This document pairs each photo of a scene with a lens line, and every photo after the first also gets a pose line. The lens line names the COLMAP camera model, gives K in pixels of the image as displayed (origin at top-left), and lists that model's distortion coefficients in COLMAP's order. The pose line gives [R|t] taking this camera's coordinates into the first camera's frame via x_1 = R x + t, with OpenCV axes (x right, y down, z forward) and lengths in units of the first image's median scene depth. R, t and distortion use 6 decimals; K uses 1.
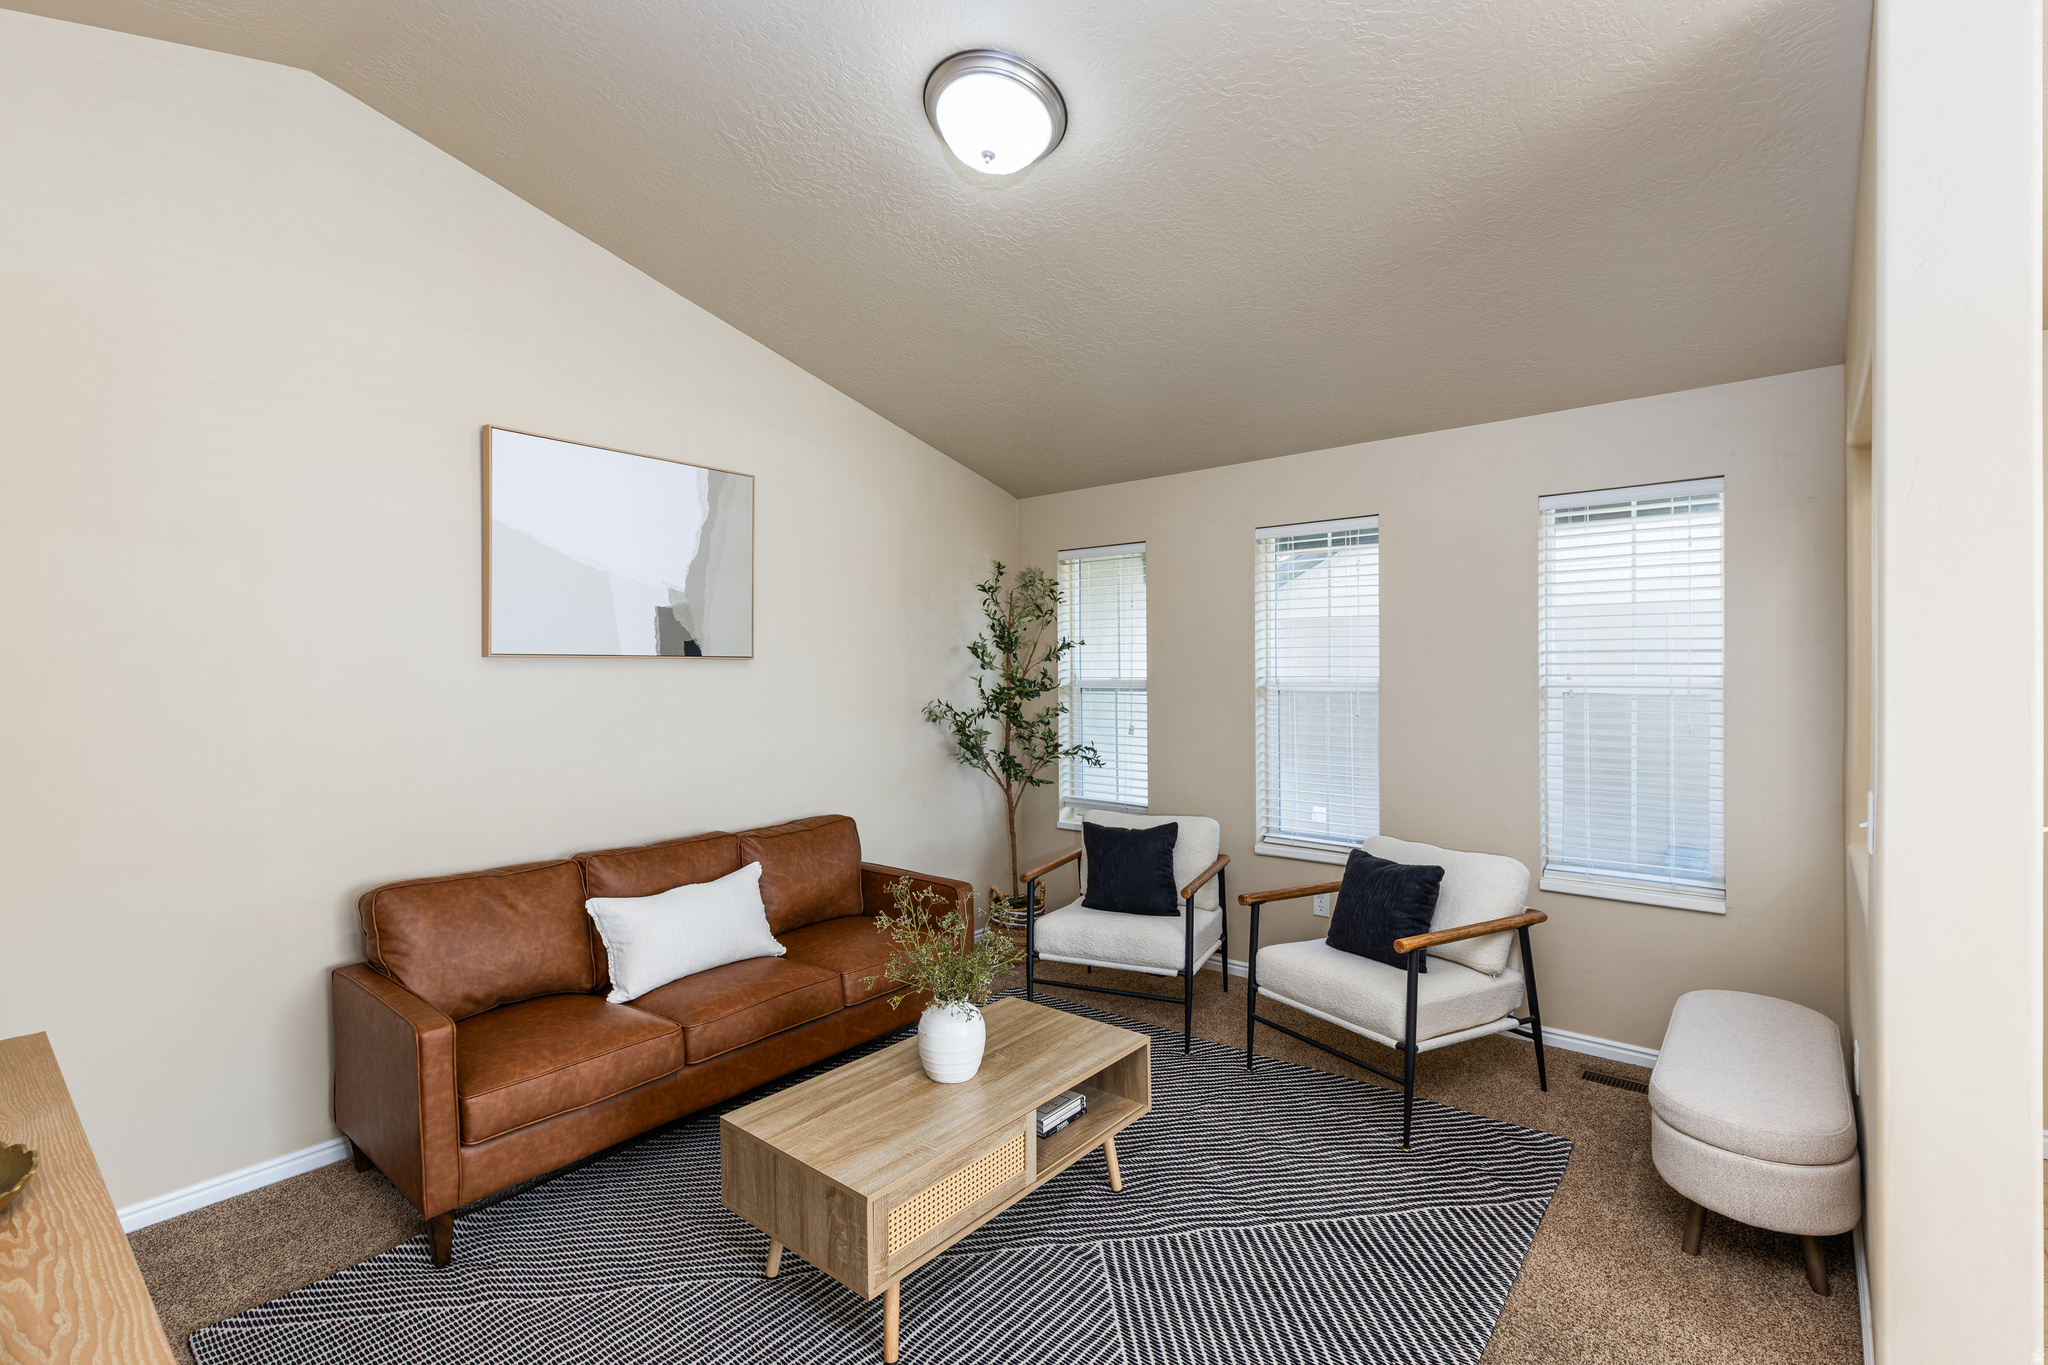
lens RADIAL K [[932.9, 0, 1024.0], [0, 932.9, 682.5], [0, 0, 1]] dist [-0.072159, 0.000132]
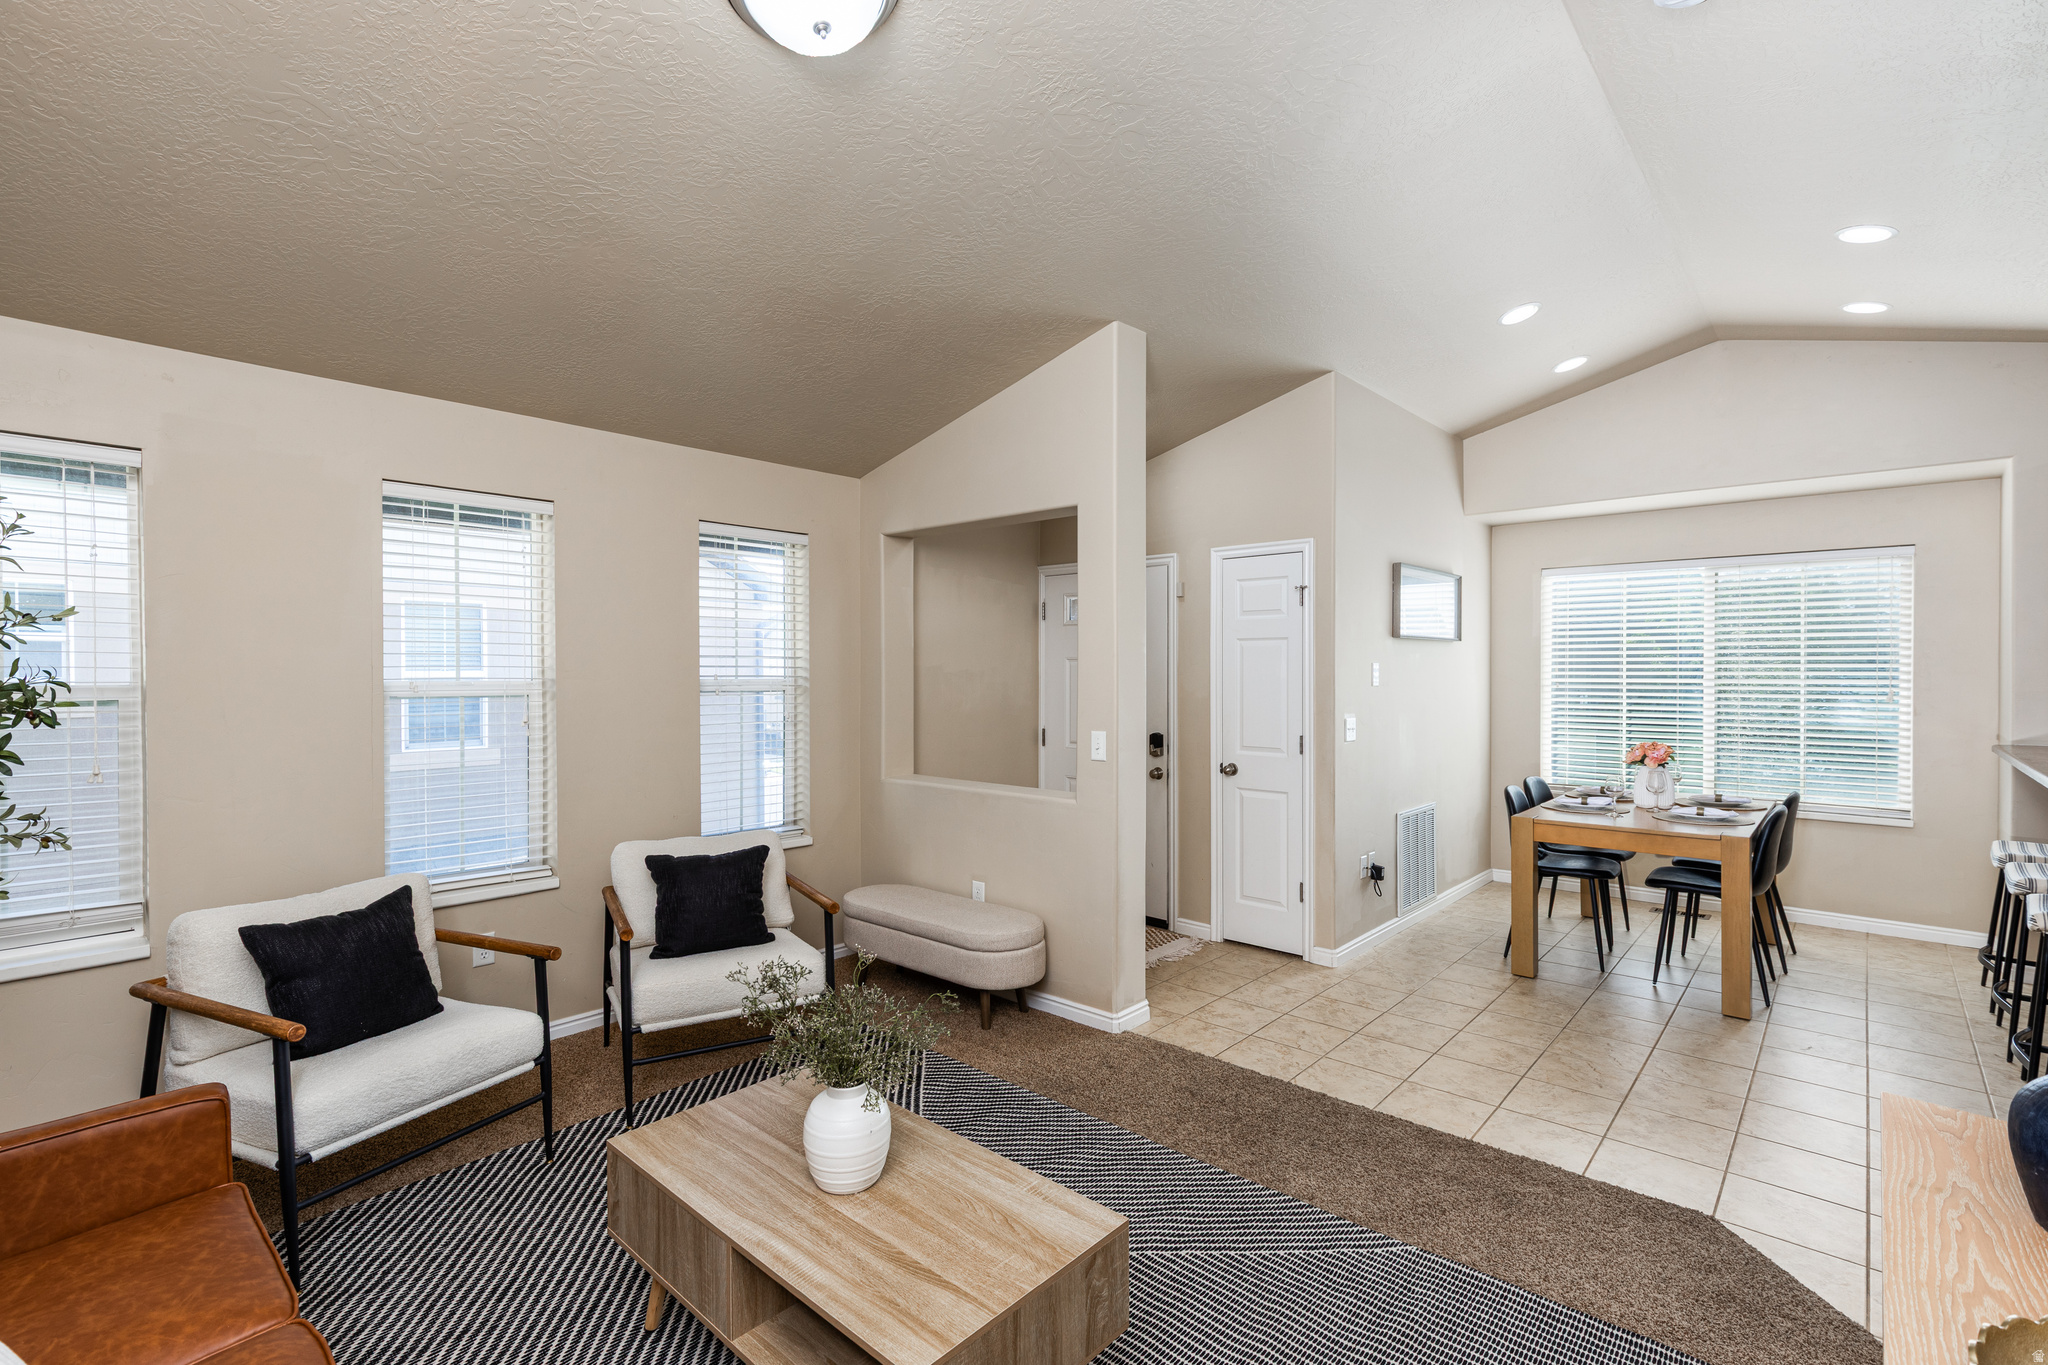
lens RADIAL K [[937.5, 0, 1024.0], [0, 937.5, 682.5], [0, 0, 1]] dist [0.020587, 0.000439]
pose [[0.035308, -0.005716, 0.999360, -0.469341], [0.011864, 0.999916, 0.005300, -0.000381], [-0.999306, 0.011669, 0.035373, 0.433264]]
